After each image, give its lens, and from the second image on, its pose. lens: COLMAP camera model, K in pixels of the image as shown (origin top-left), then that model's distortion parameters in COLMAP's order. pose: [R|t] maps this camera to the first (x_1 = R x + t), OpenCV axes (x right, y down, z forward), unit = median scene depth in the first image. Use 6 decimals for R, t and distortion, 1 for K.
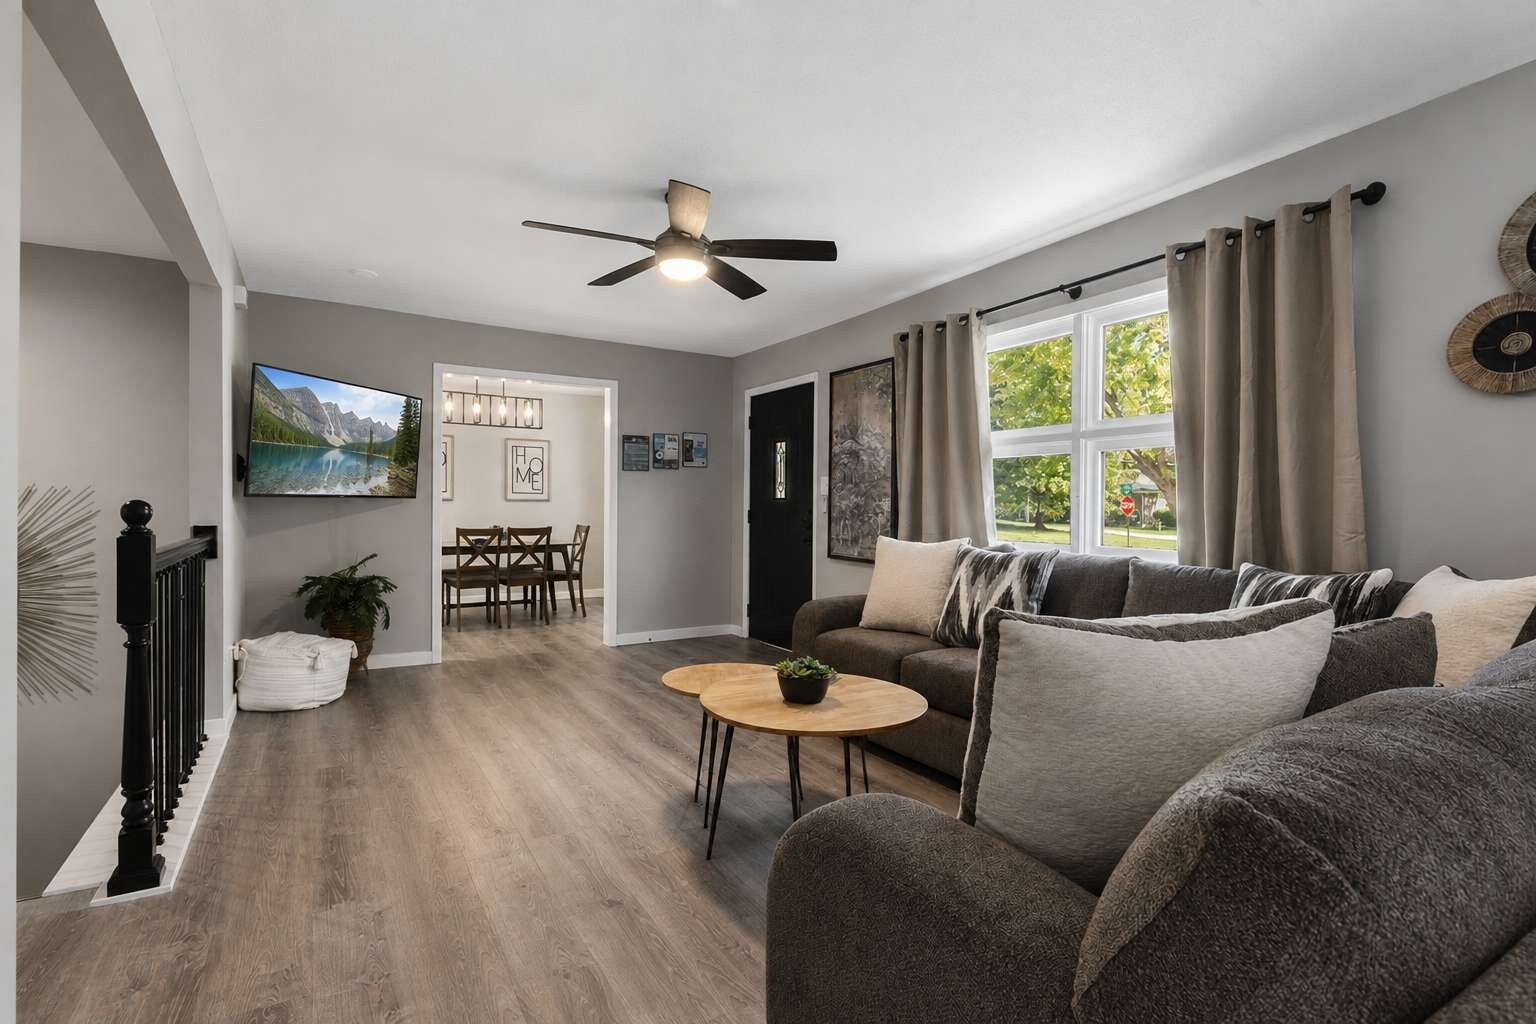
lens RADIAL K [[737.7, 0, 766.5], [0, 737.7, 510.7], [0, 0, 1]] dist [0.005156, -0.001206]
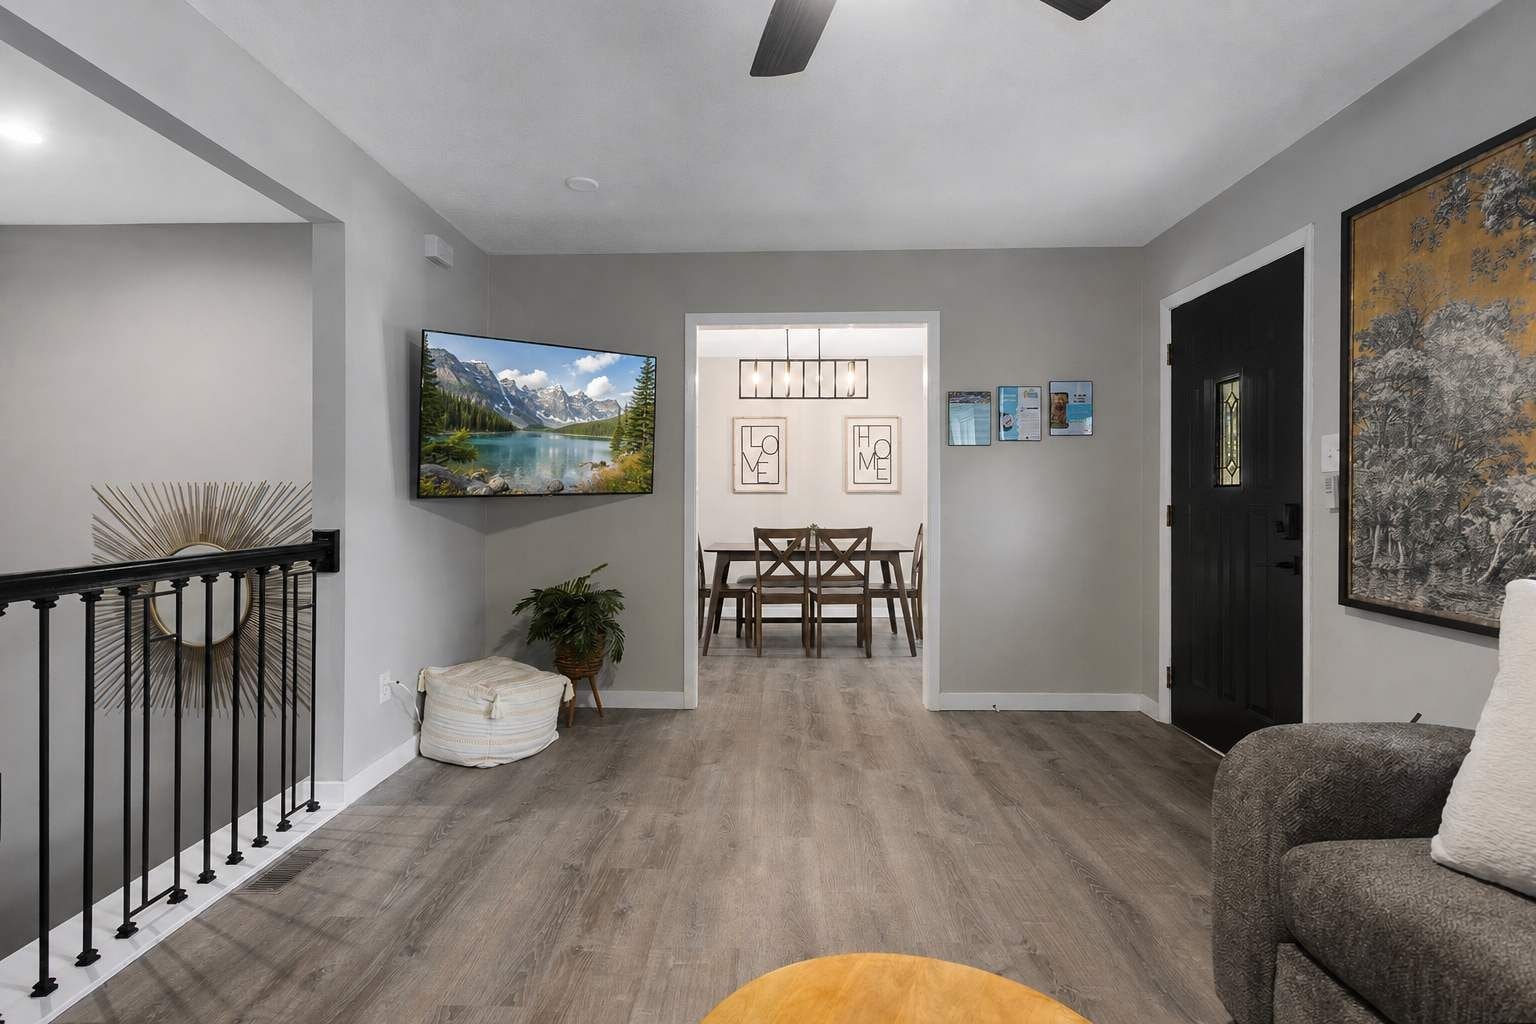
lens RADIAL K [[737.7, 0, 766.1], [0, 737.7, 498.8], [0, 0, 1]] dist [0.005156, -0.001206]
pose [[0.834836, -0.005403, -0.550472, 0.033686], [0.003717, 0.999984, -0.004178, -0.004533], [0.550486, 0.001442, 0.834843, 0.359580]]
